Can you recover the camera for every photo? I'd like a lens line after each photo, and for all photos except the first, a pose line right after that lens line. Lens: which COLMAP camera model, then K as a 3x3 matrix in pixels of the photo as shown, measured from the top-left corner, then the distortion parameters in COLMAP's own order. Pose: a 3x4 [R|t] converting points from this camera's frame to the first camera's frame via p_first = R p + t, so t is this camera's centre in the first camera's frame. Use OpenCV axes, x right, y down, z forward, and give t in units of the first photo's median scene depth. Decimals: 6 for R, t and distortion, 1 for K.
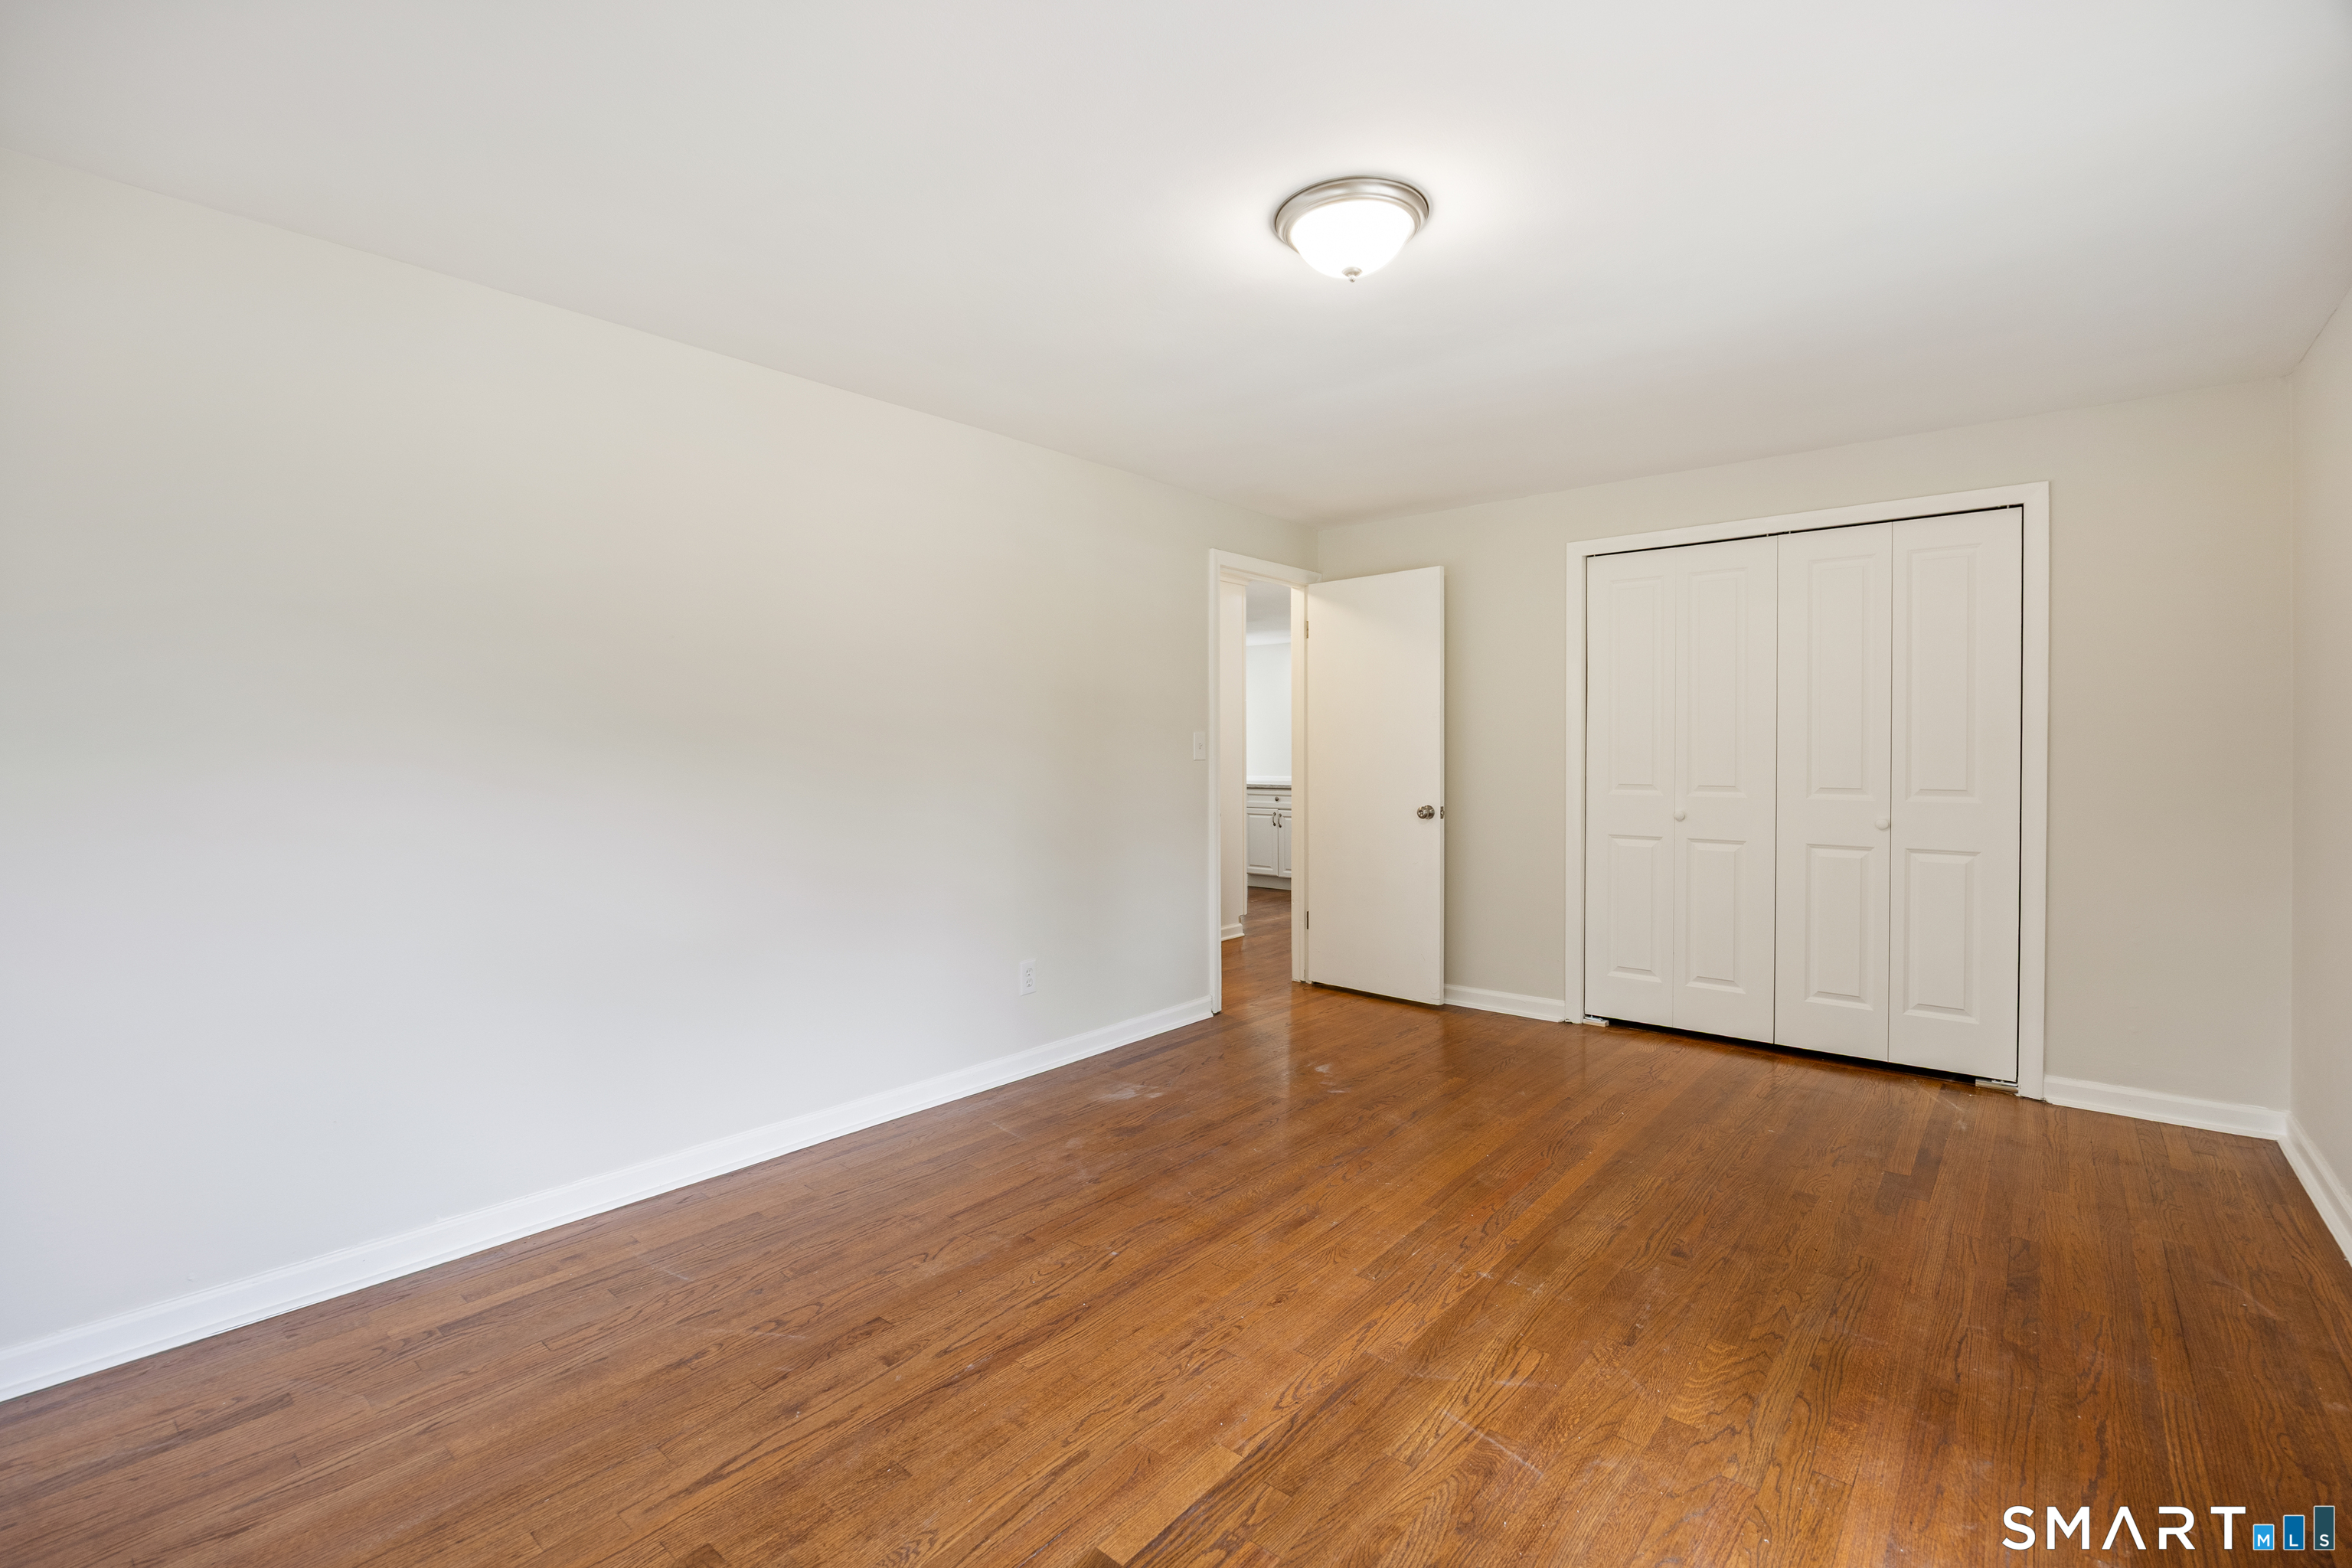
lens RADIAL K [[1025.5, 0, 1172.8], [0, 1025.5, 759.0], [0, 0, 1]] dist [-0.005938, -0.000623]
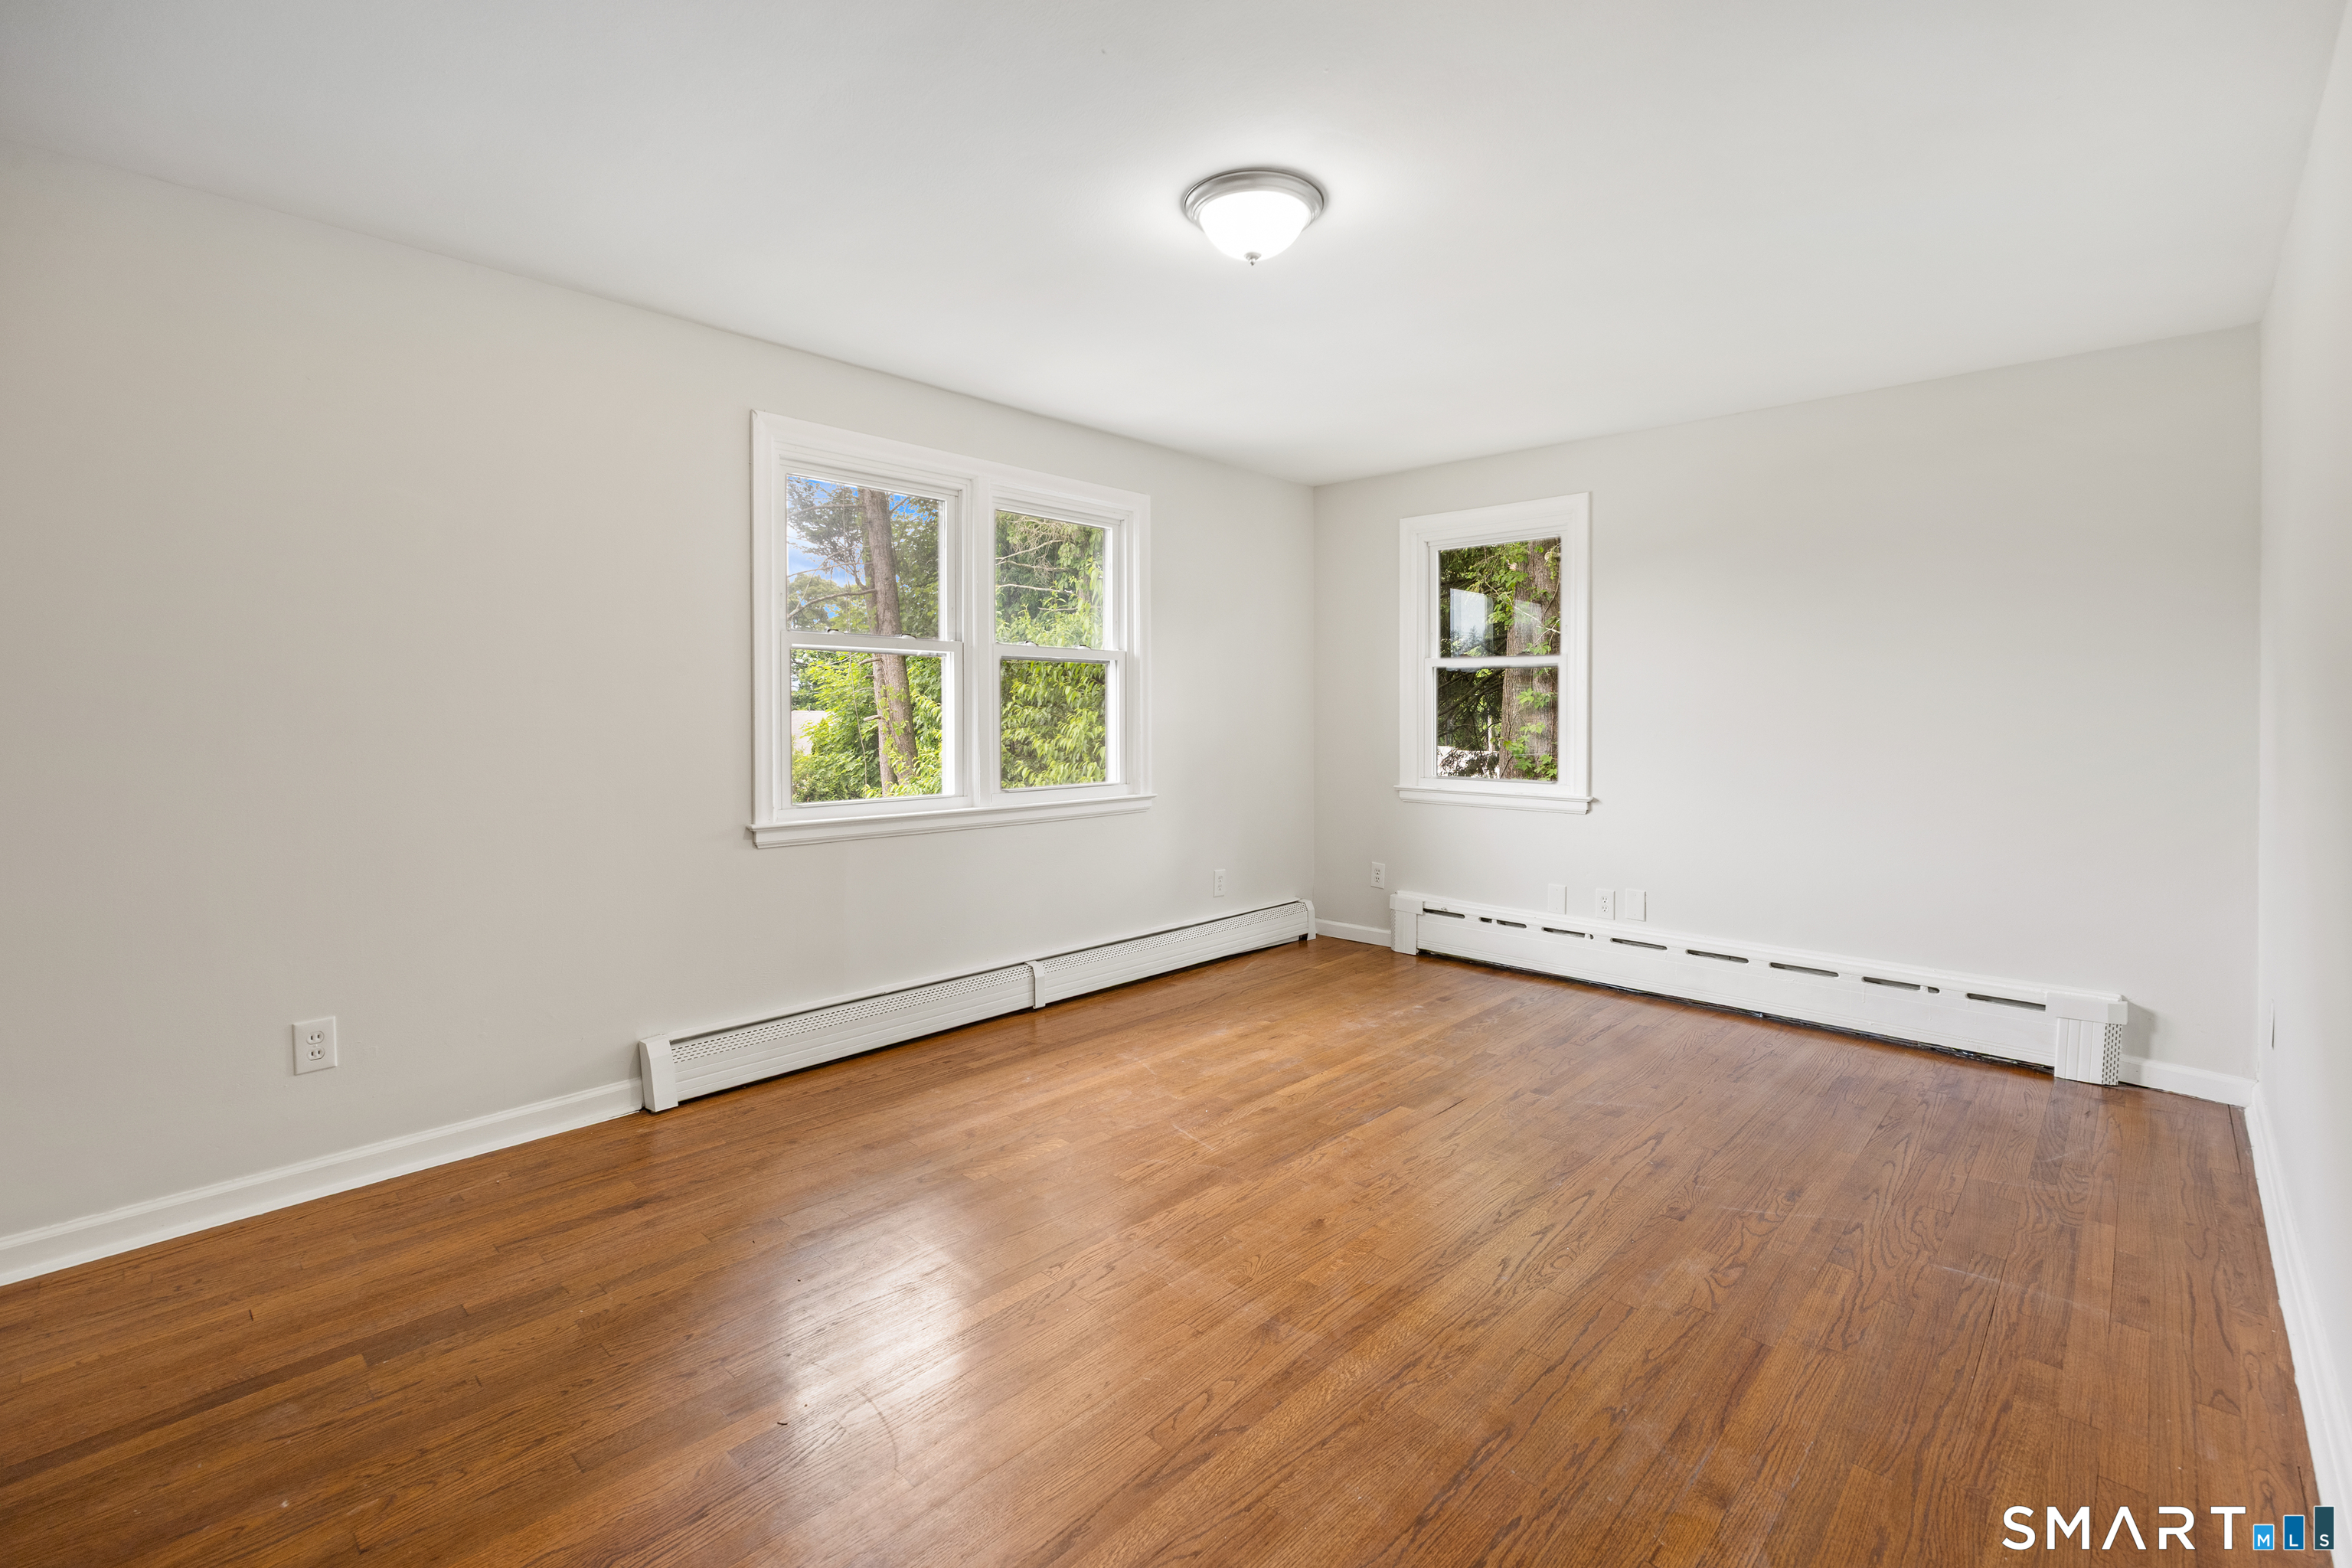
lens RADIAL K [[1064.2, 0, 1186.6], [0, 1064.2, 708.5], [0, 0, 1]] dist [0.002555, 0.000393]
pose [[-0.999266, -0.001032, 0.038292, 0.192816], [-0.000634, 0.999946, 0.010389, -0.021540], [-0.038301, 0.010358, -0.999213, 2.027554]]
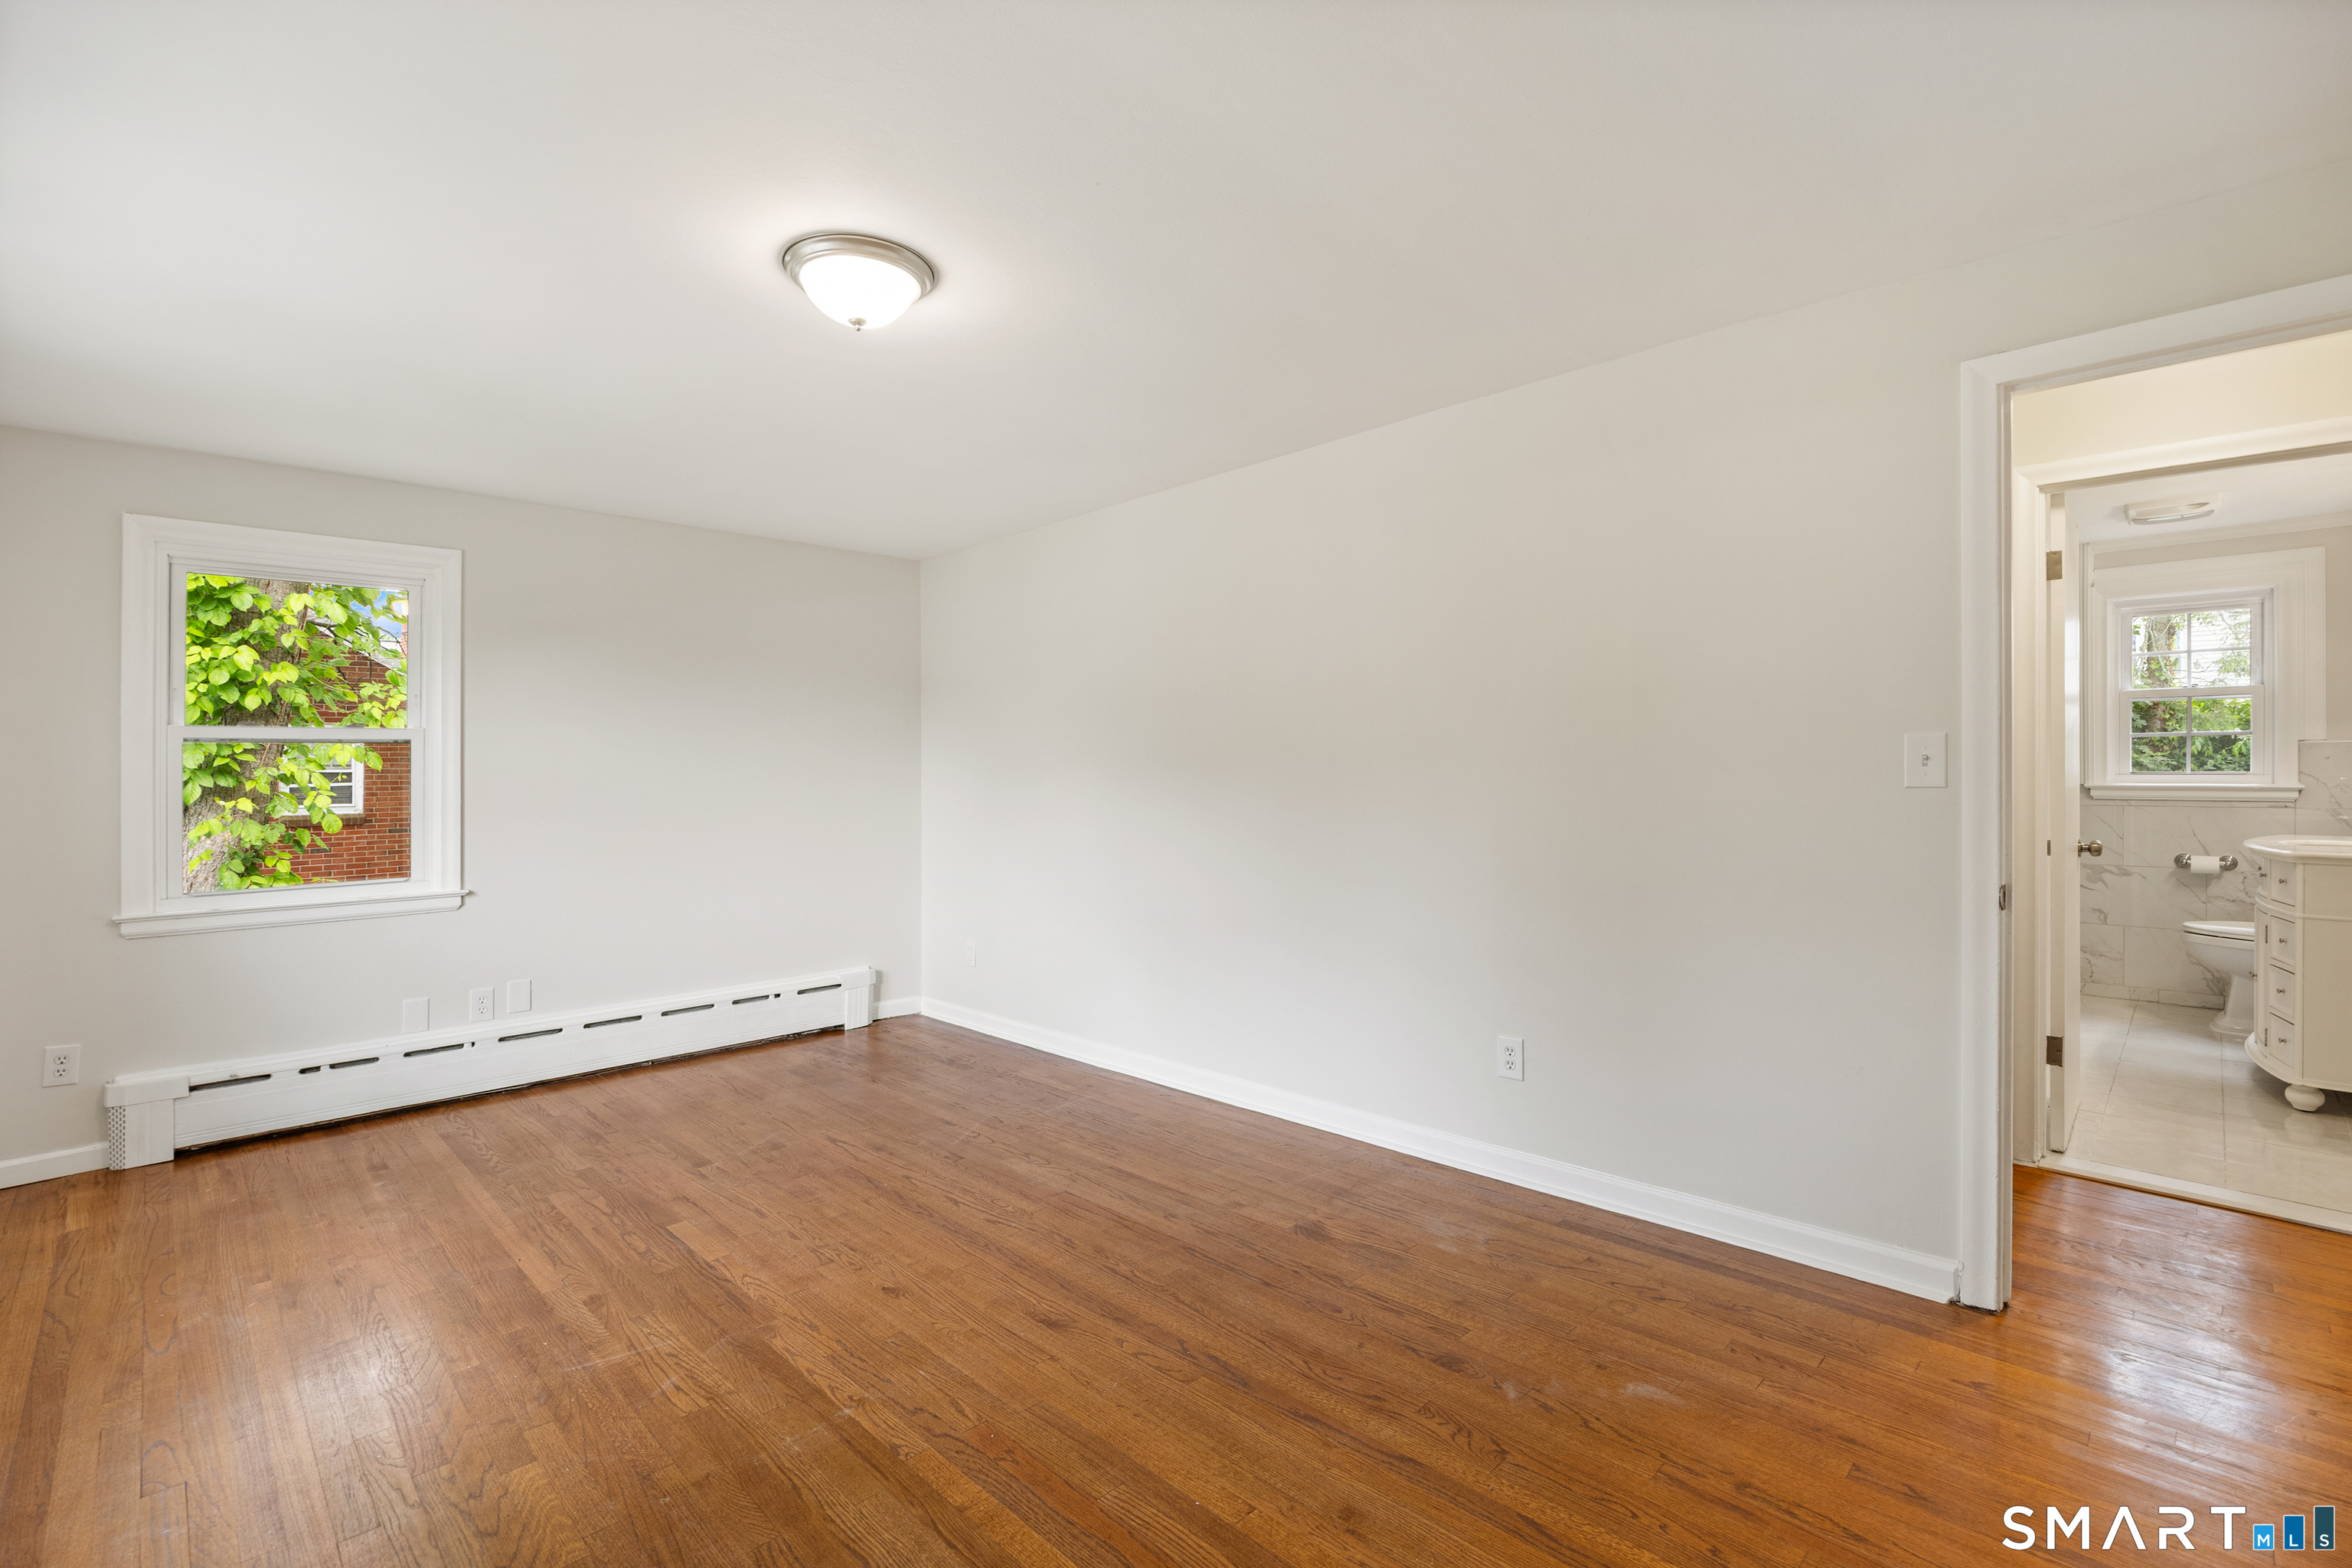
lens RADIAL K [[1025.5, 0, 1172.8], [0, 1025.5, 759.0], [0, 0, 1]] dist [-0.005938, -0.000623]
pose [[-0.076649, -0.015903, -0.996931, 1.128266], [0.009968, 0.999811, -0.016716, -0.014869], [0.997008, -0.011218, -0.076476, 1.334995]]
